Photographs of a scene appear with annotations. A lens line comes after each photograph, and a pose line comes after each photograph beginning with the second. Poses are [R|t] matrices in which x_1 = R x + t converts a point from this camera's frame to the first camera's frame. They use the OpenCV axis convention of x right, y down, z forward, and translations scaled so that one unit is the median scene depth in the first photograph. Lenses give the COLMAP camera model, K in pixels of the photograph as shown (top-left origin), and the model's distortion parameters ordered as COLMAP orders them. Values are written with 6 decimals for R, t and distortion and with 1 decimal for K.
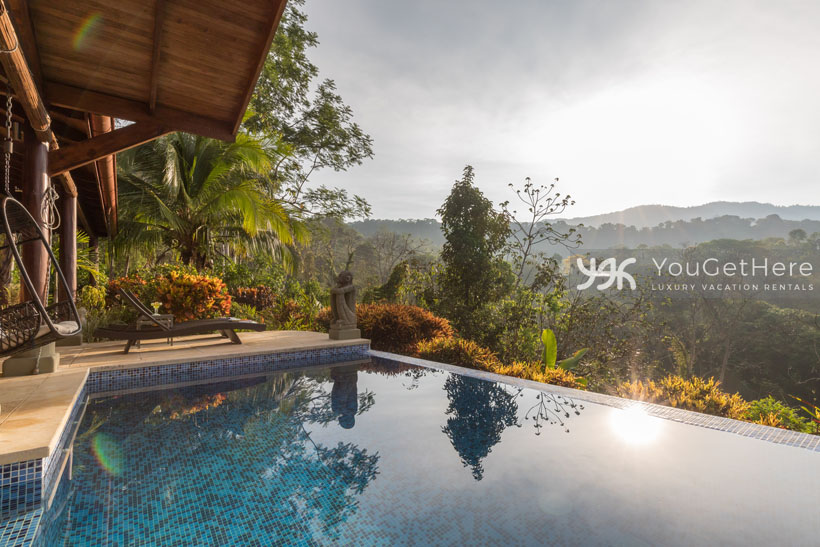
lens RADIAL K [[424.6, 0, 411.2], [0, 424.6, 268.8], [0, 0, 1]] dist [0.000543, 0.000487]
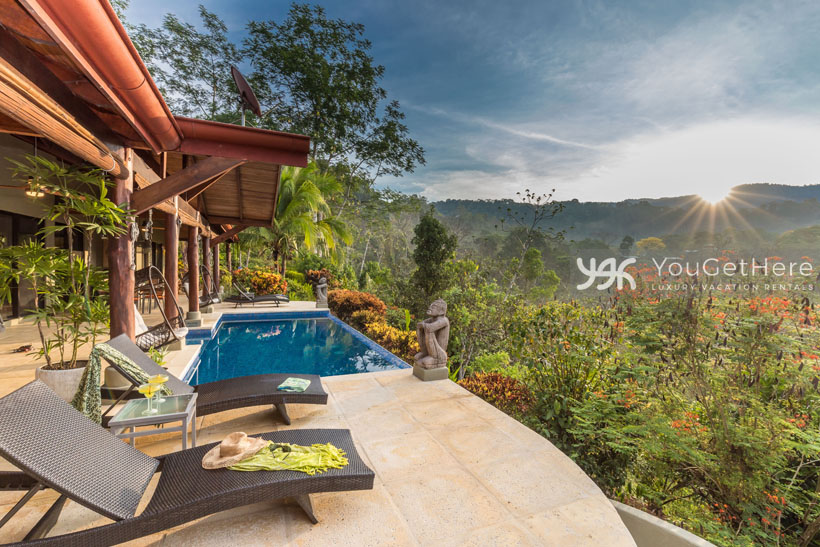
lens RADIAL K [[381.9, 0, 410.0], [0, 381.9, 273.5], [0, 0, 1]] dist [0.000768, 0.000147]
pose [[0.977260, 0.043225, -0.207591, 0.125834], [-0.026425, 0.996196, 0.083033, -0.034804], [0.210390, -0.075659, 0.974685, -0.154273]]
